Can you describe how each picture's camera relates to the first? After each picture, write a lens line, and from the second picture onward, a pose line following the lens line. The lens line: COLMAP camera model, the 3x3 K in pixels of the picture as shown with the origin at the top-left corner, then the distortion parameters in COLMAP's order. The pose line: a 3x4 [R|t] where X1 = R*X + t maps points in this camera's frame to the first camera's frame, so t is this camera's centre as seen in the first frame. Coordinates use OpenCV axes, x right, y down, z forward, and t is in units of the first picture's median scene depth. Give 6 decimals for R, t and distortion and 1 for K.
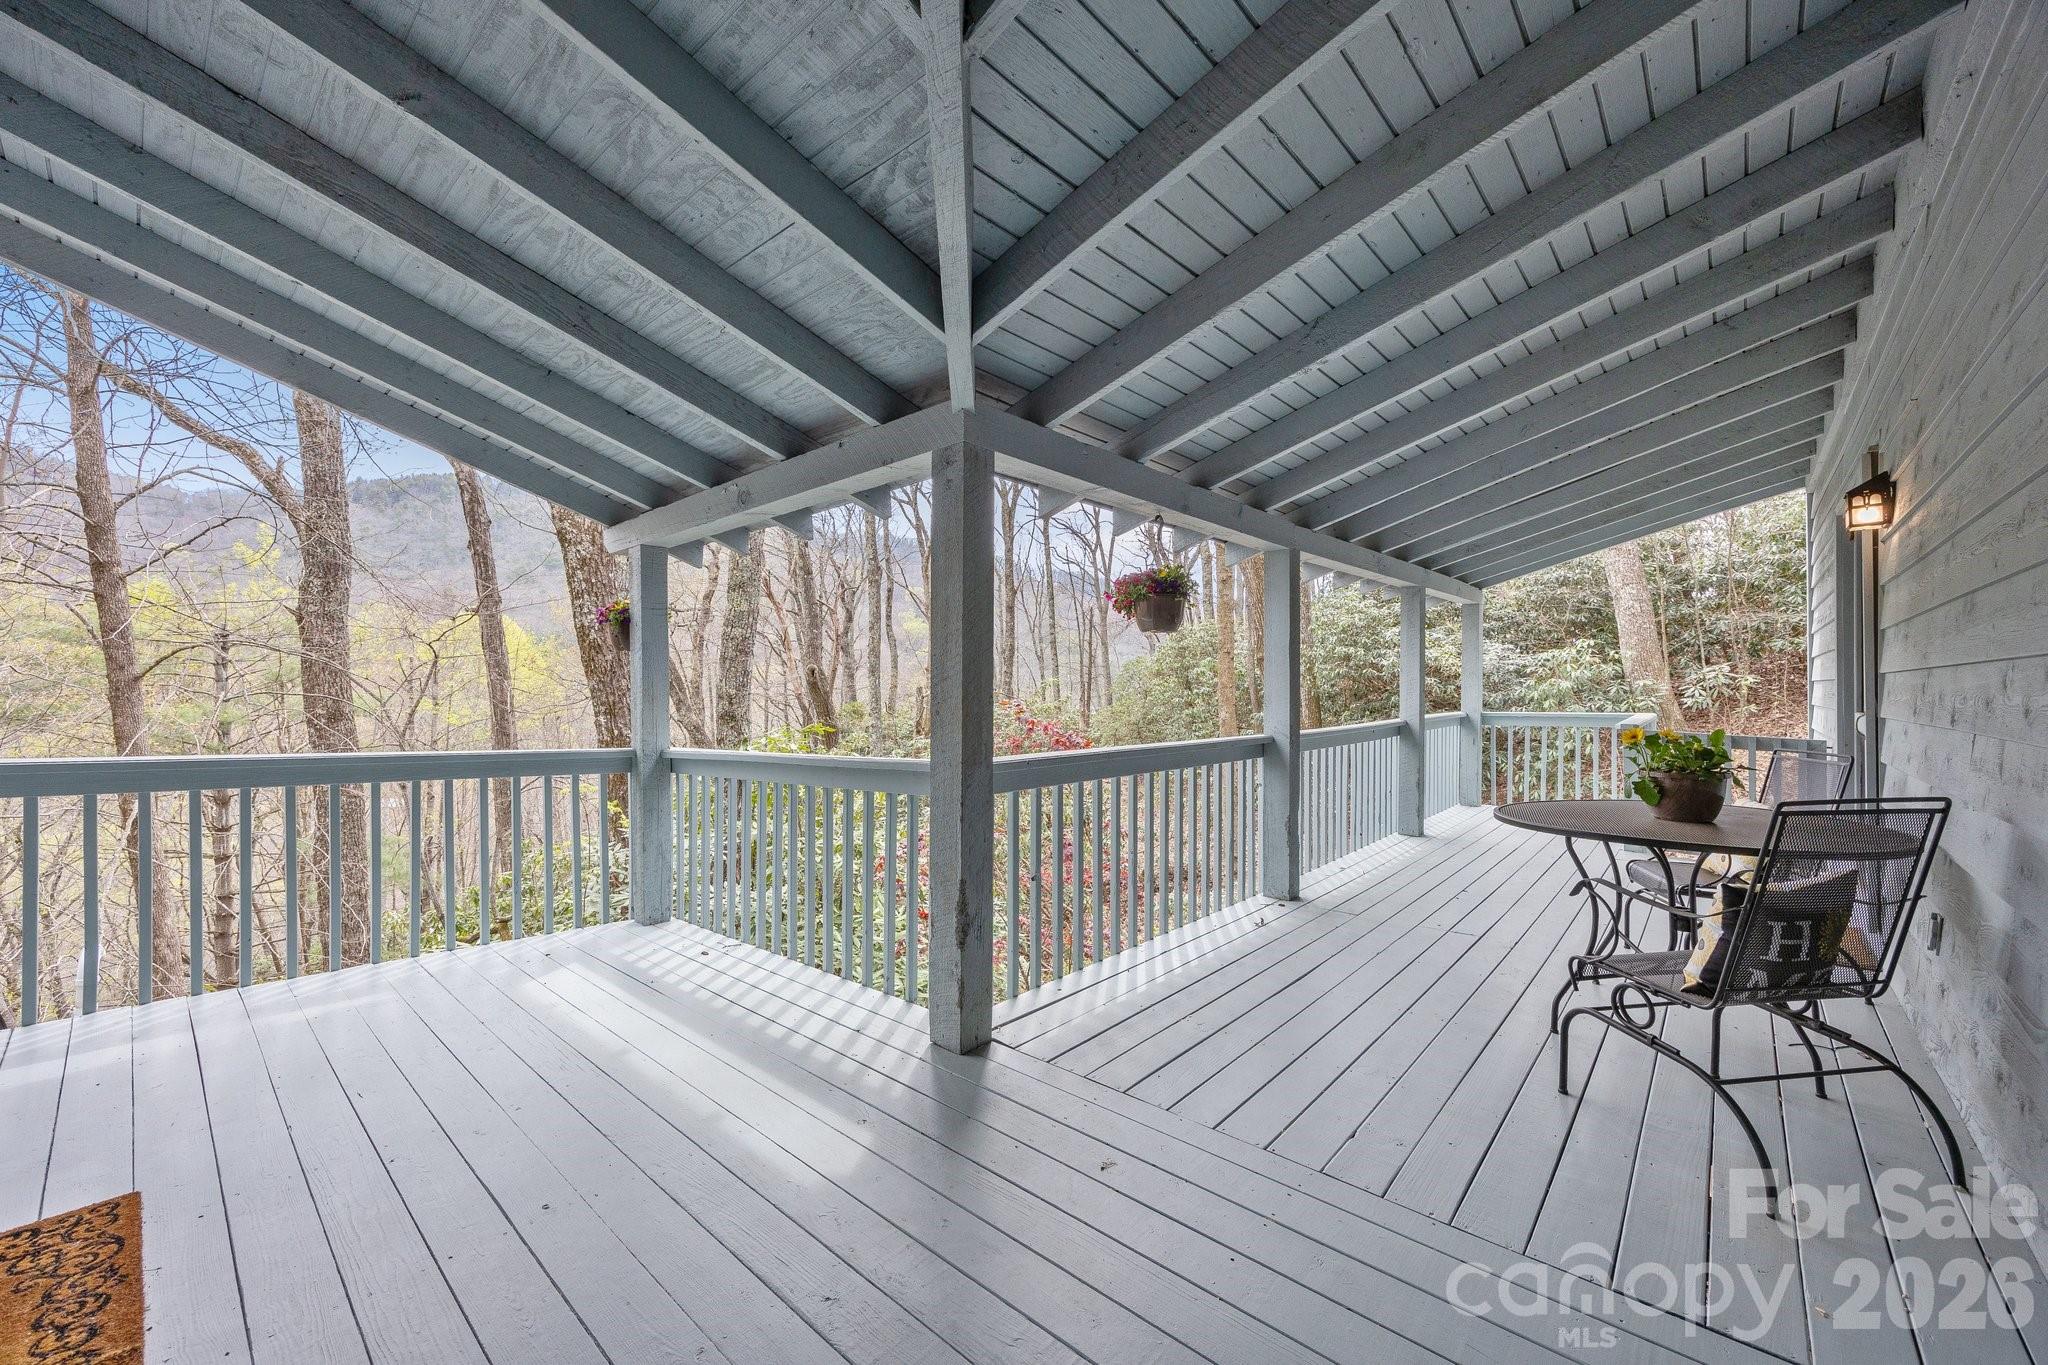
lens RADIAL K [[791.0, 0, 1027.8], [0, 791.0, 682.5], [0, 0, 1]] dist [0.001134, 0.000223]
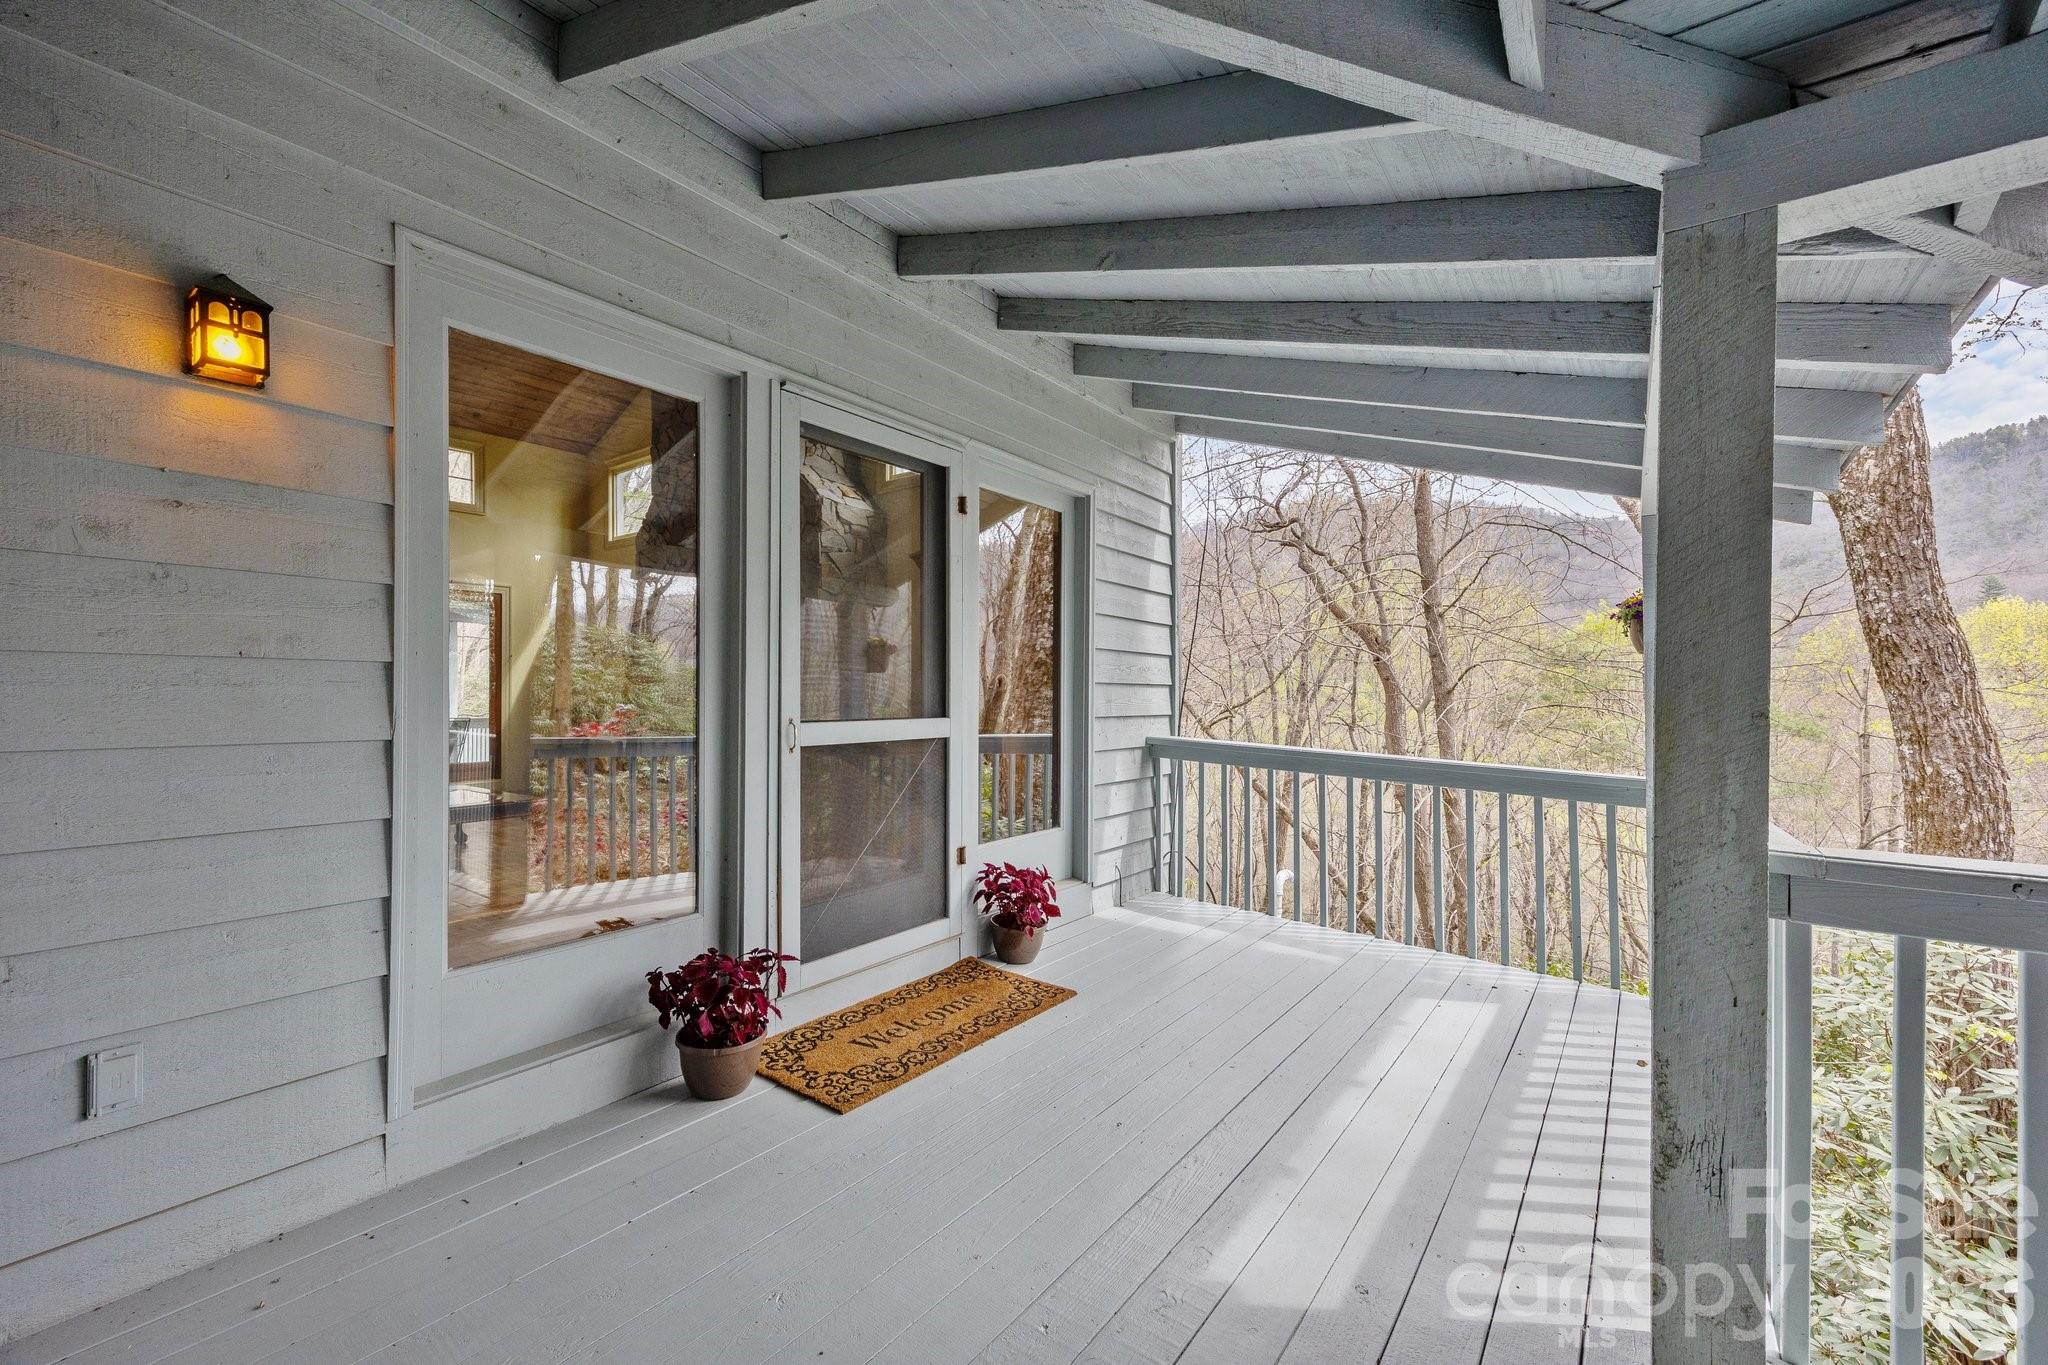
lens RADIAL K [[832.3, 0, 1023.9], [0, 832.3, 695.1], [0, 0, 1]] dist [0.002696, 0.000111]
pose [[0.074335, 0.001111, -0.997233, 0.181519], [-0.005385, 0.999985, 0.000713, 0.002511], [0.997219, 0.005317, 0.074340, 0.213347]]
